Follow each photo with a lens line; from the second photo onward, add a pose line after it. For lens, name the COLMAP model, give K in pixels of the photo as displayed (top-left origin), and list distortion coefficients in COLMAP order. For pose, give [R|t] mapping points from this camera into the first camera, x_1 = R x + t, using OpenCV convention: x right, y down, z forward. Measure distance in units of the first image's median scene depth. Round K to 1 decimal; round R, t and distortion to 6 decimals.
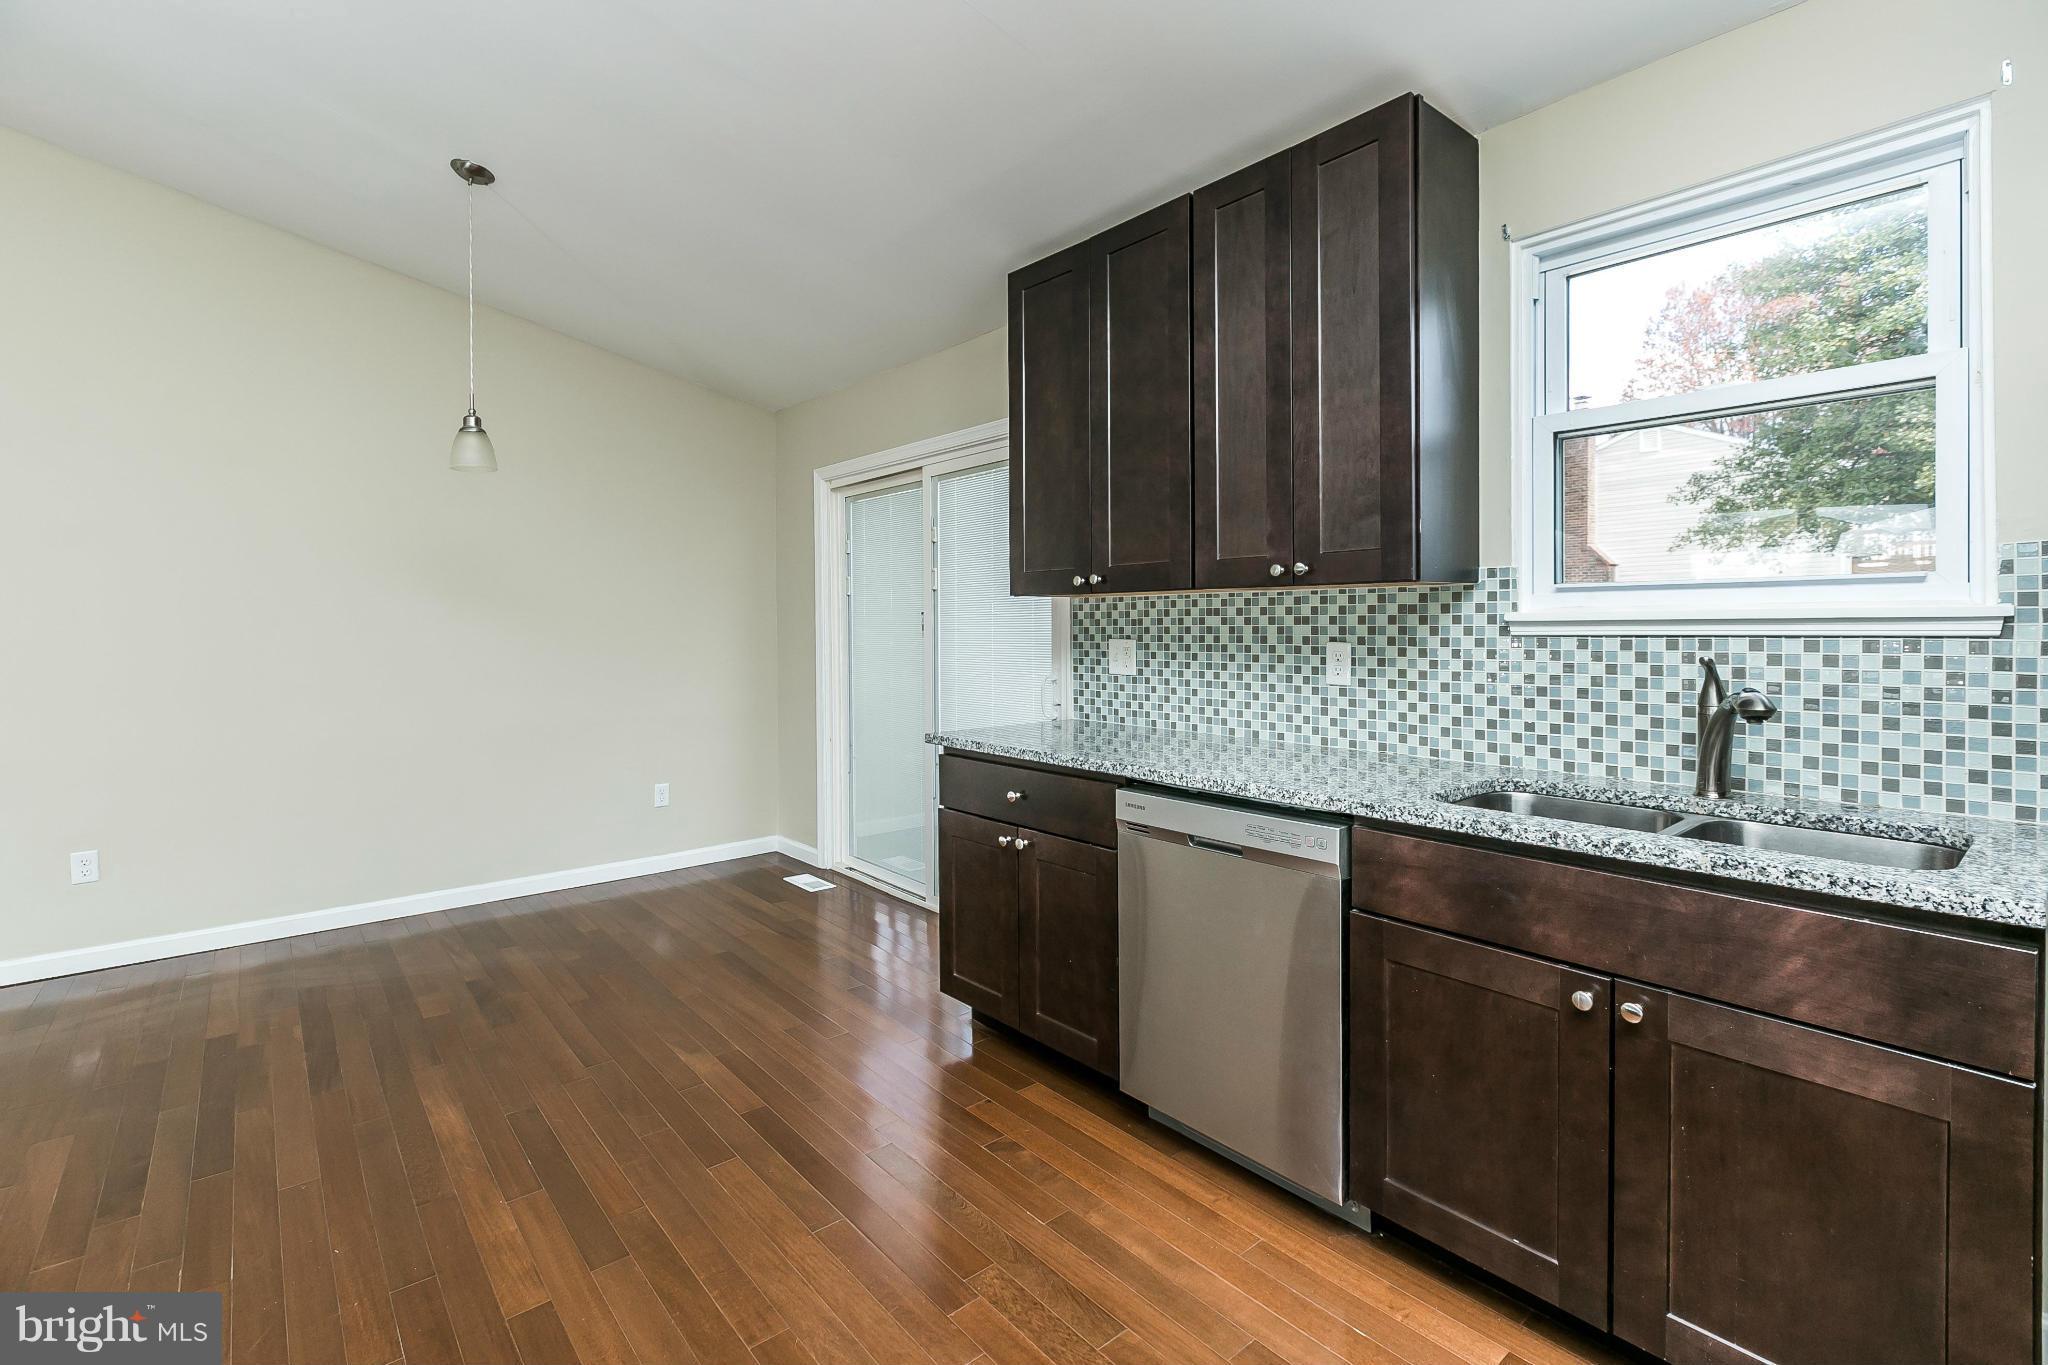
lens RADIAL K [[928.2, 0, 1005.2], [0, 928.2, 633.6], [0, 0, 1]] dist [-0.000829, -0.000599]
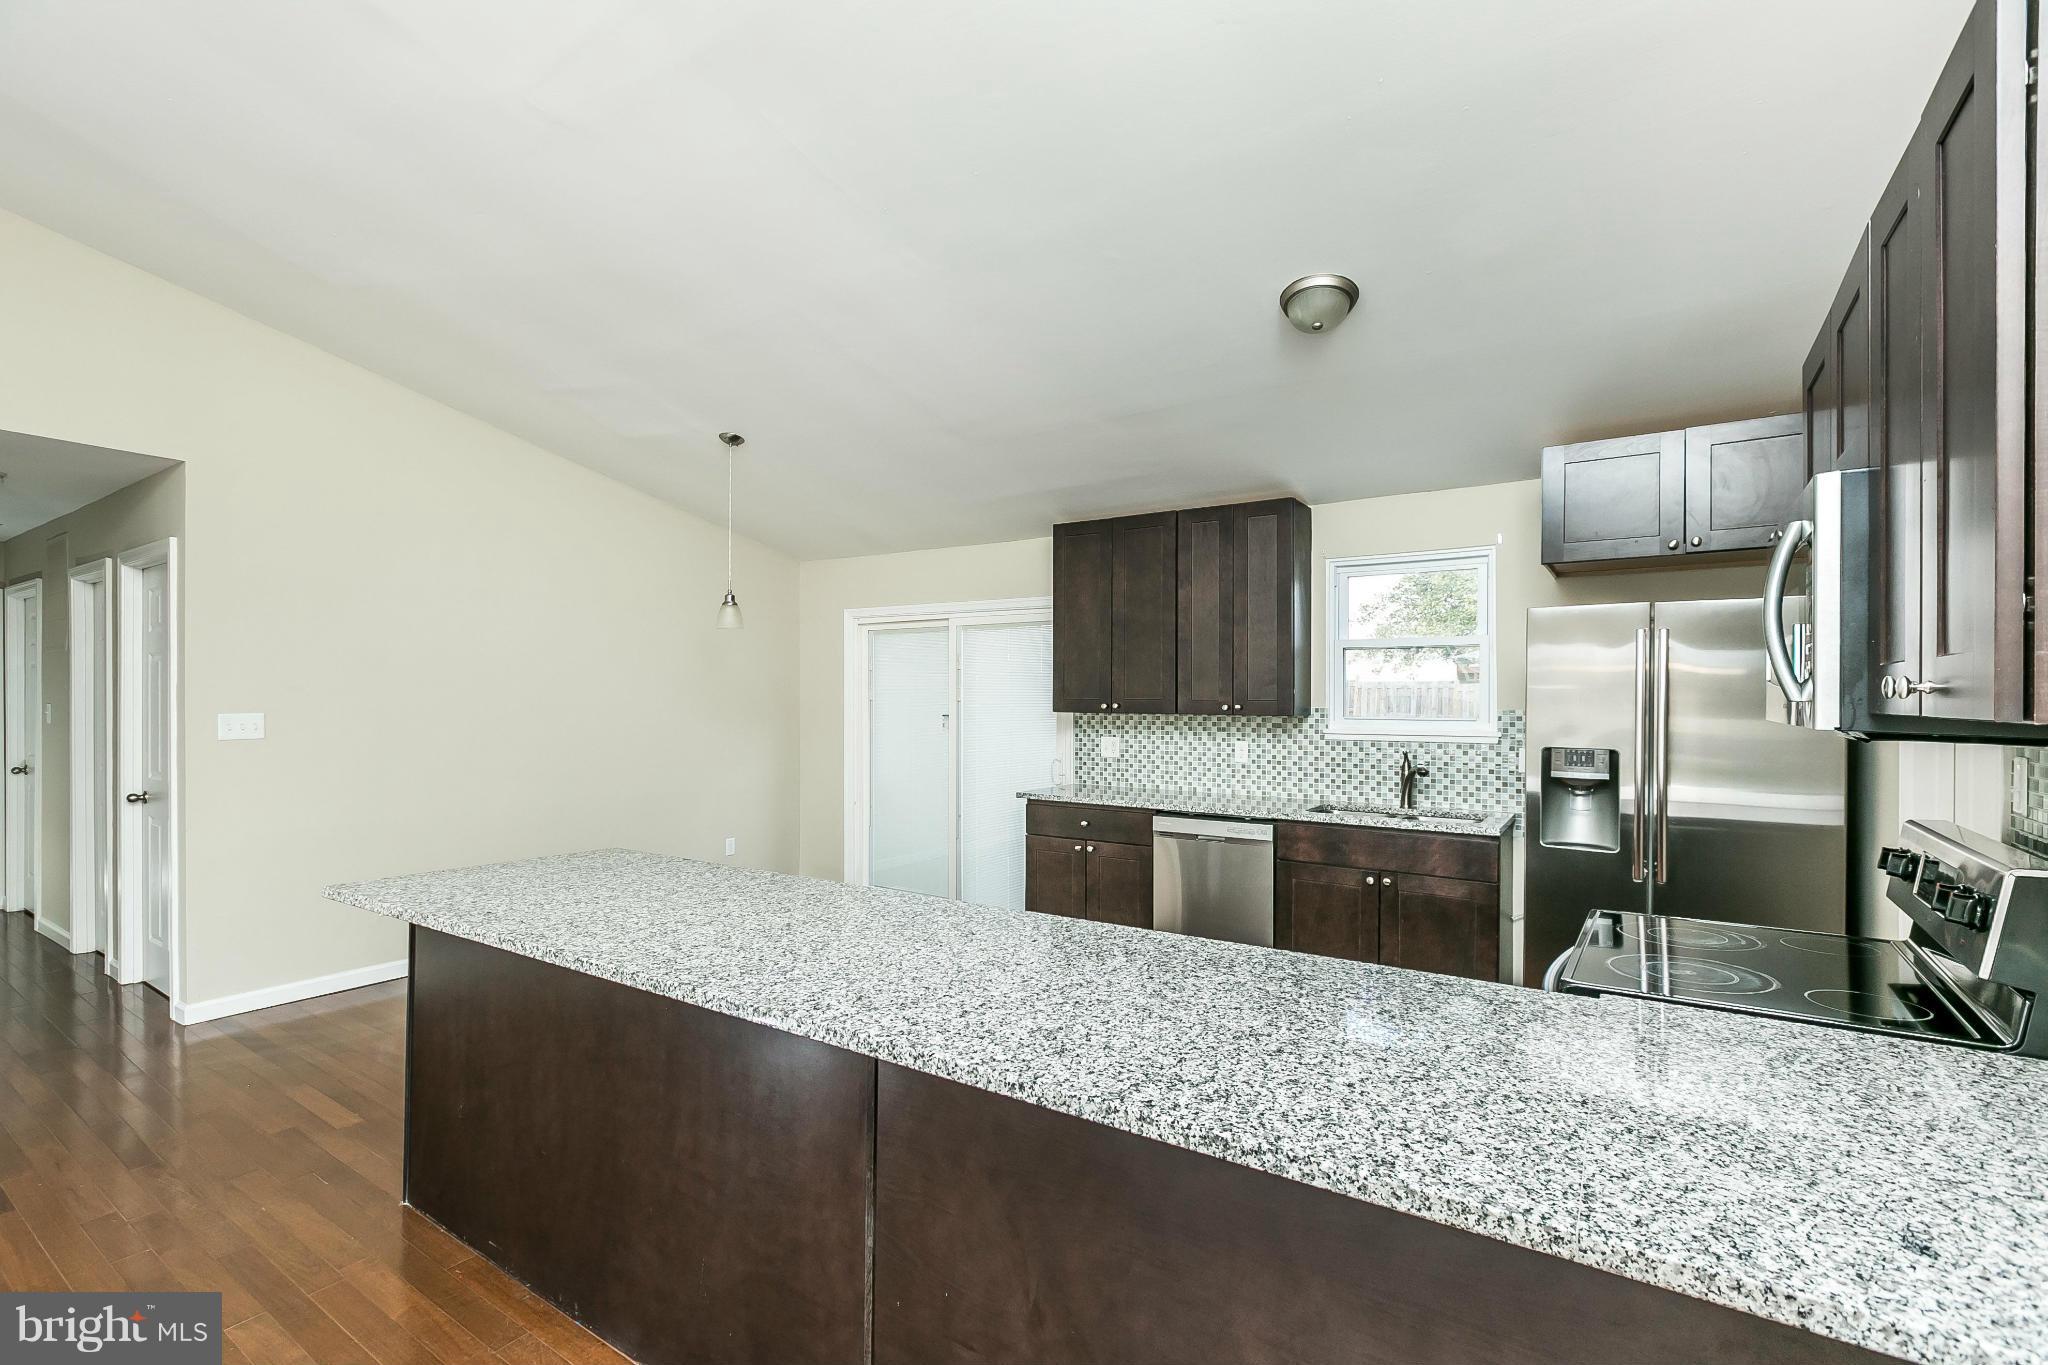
lens RADIAL K [[919.5, 0, 1022.9], [0, 919.5, 697.2], [0, 0, 1]] dist [0.000287, 0.000034]
pose [[0.956215, 0.011863, 0.292424, -0.663555], [-0.008247, 0.999874, -0.013596, -0.053916], [-0.292548, 0.010589, 0.956192, -0.742562]]
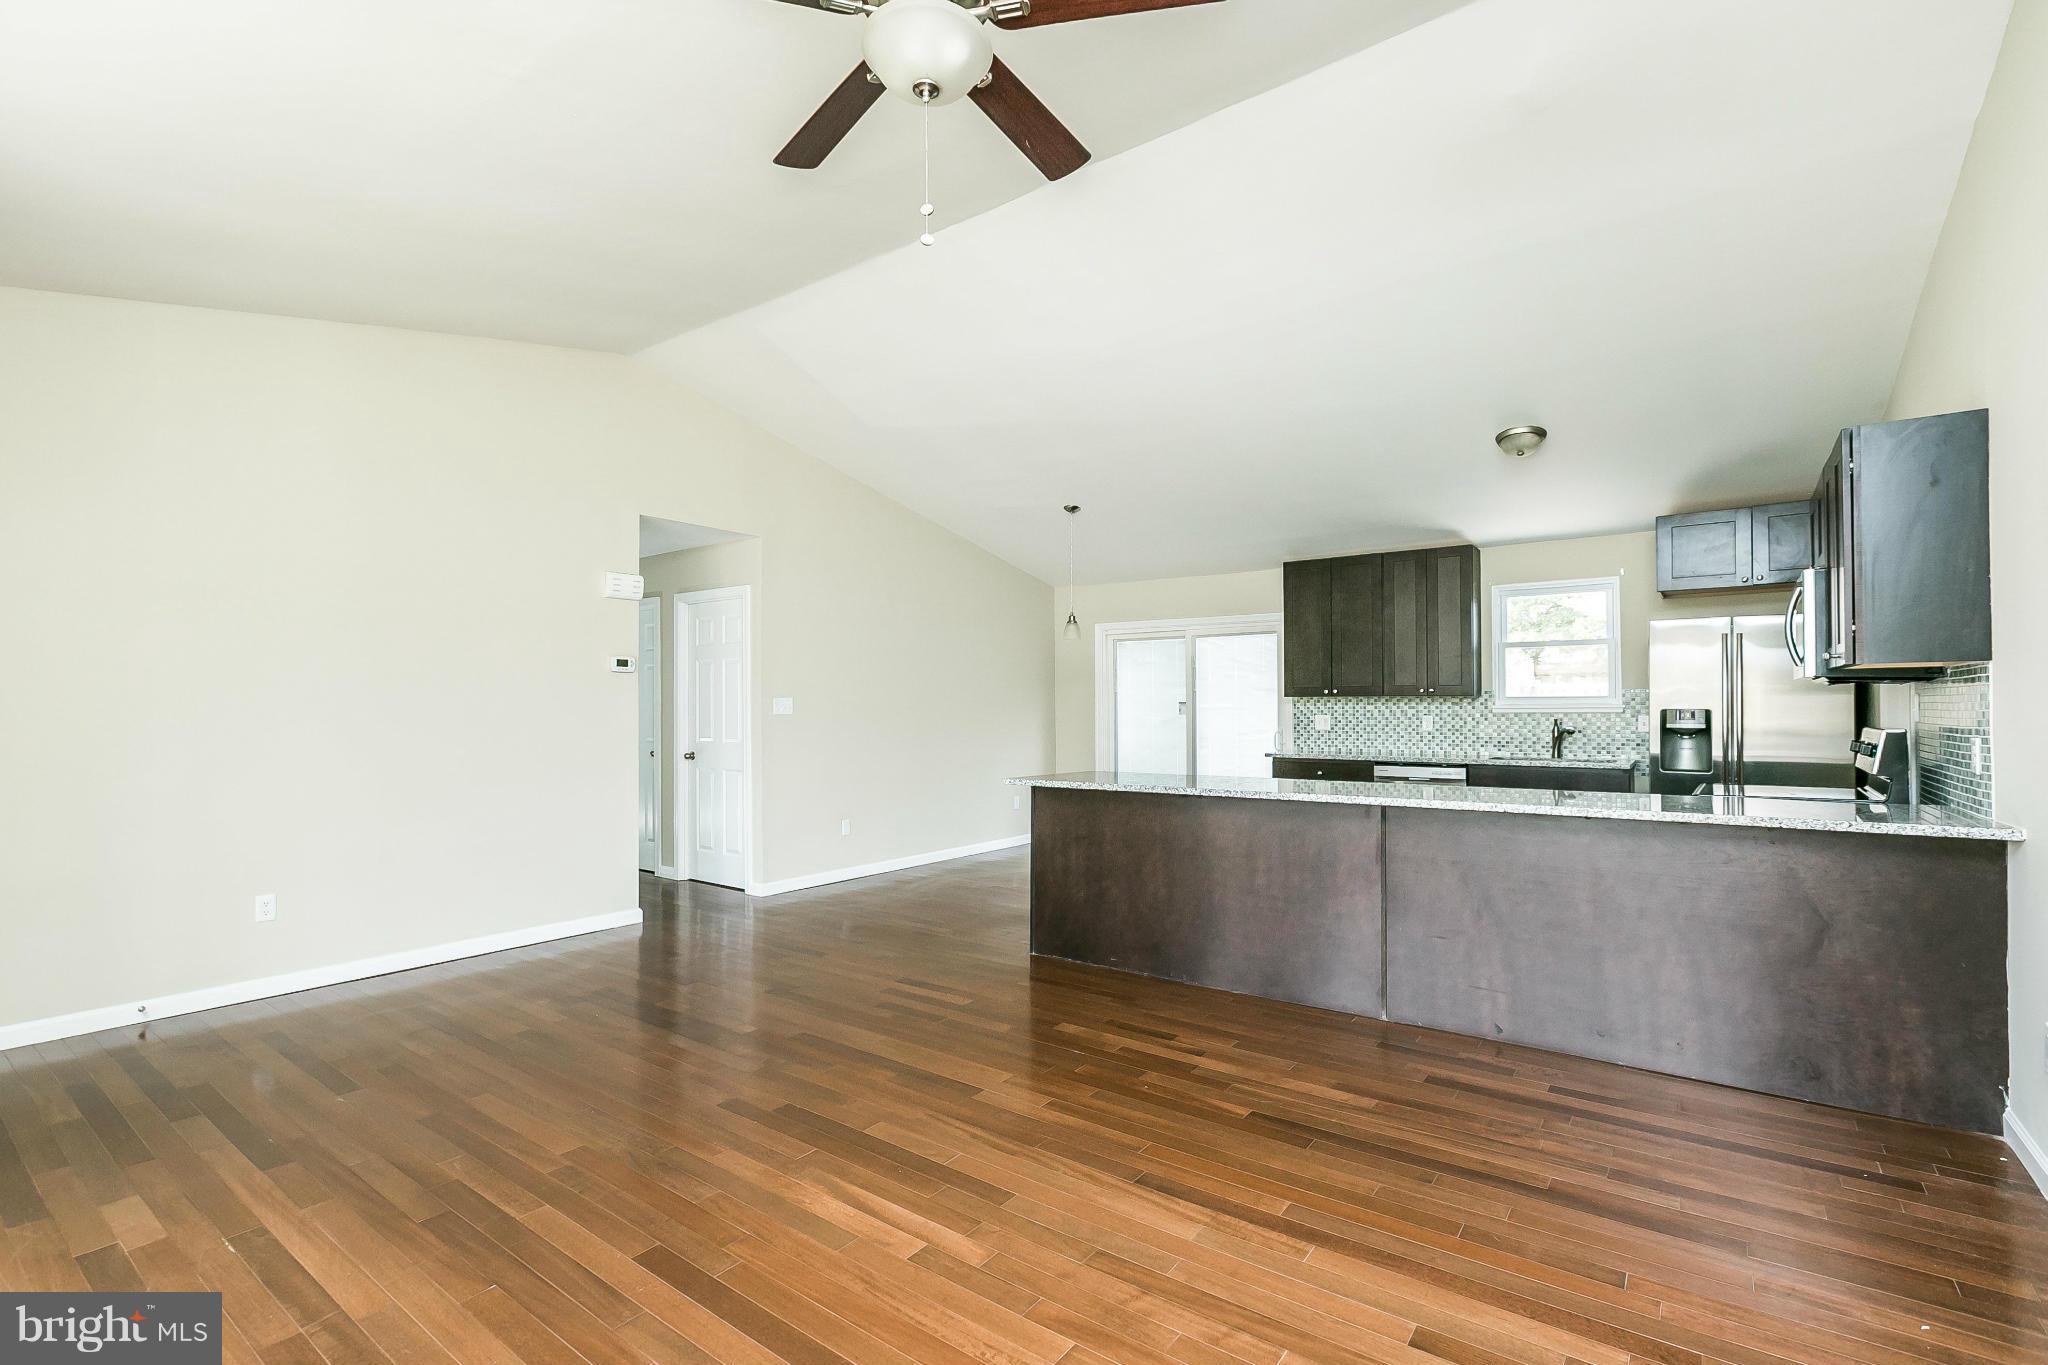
lens RADIAL K [[919.5, 0, 1022.9], [0, 919.5, 697.2], [0, 0, 1]] dist [0.000287, 0.000034]
pose [[0.970689, 0.006698, 0.240244, -1.478865], [-0.001231, 0.999737, -0.022898, 0.019075], [-0.240334, 0.021931, 0.970443, -1.380212]]
